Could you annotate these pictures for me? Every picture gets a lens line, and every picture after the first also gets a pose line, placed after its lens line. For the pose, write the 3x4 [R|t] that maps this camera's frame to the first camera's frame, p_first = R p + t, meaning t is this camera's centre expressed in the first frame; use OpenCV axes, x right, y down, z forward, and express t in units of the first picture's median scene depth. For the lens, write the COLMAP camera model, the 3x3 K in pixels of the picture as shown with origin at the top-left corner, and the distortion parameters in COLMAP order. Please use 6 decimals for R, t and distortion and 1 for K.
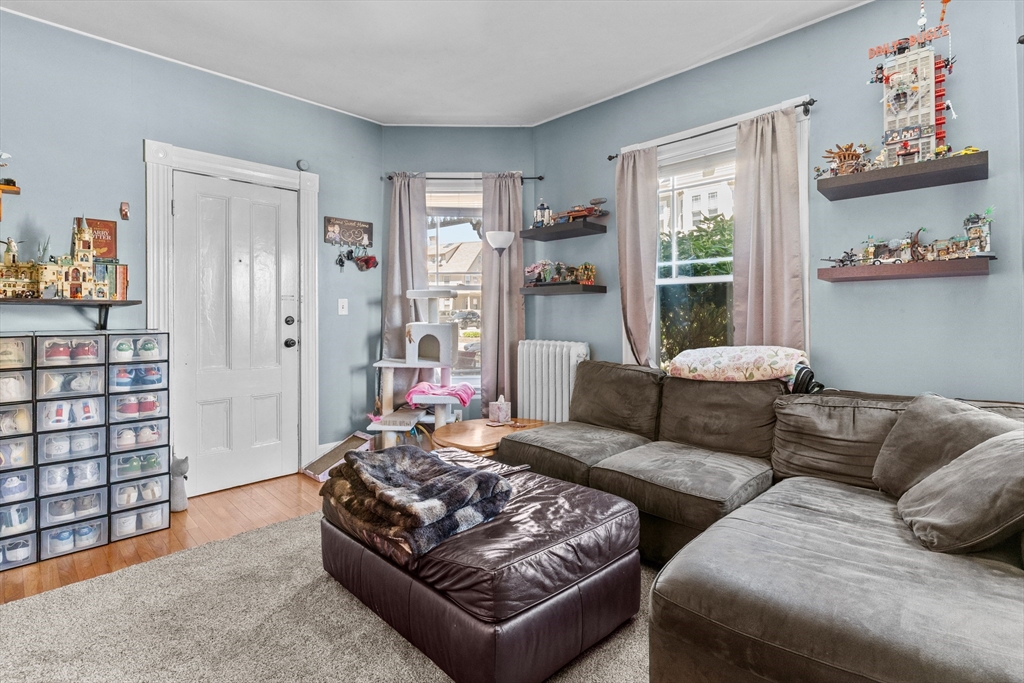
lens RADIAL K [[490.5, 0, 514.0], [0, 490.5, 311.8], [0, 0, 1]] dist [-0.003051, -0.000602]
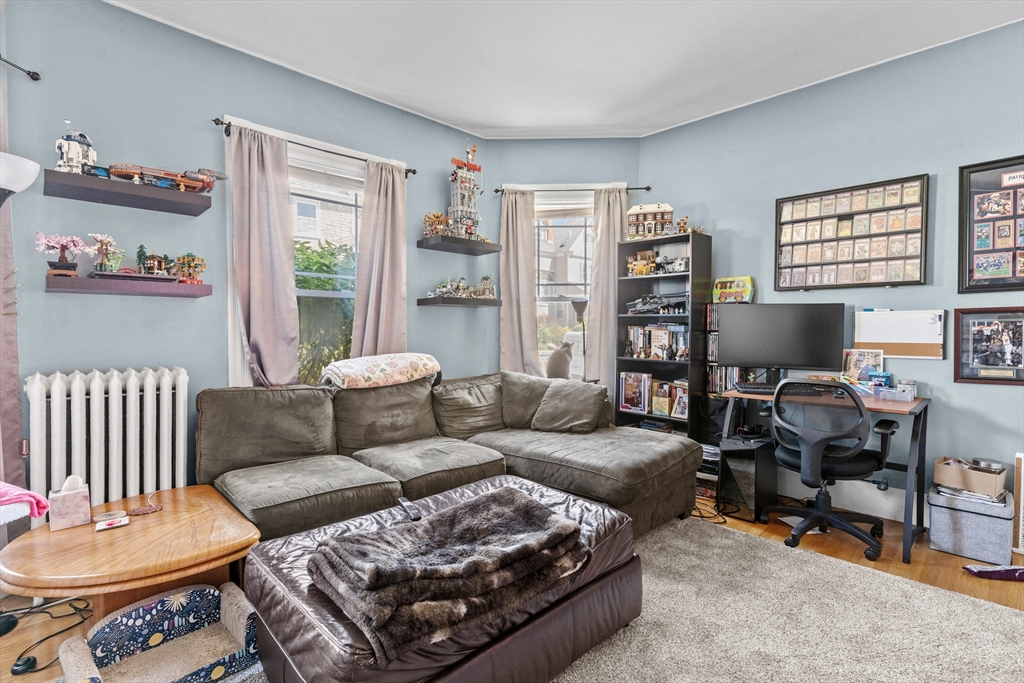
lens RADIAL K [[490.5, 0, 512.1], [0, 490.5, 338.7], [0, 0, 1]] dist [-0.003051, -0.000602]
pose [[0.013068, -0.022710, 0.999657, -0.745458], [-0.014524, 0.999632, 0.022900, -0.000739], [-0.999809, -0.014818, 0.012733, 0.693103]]
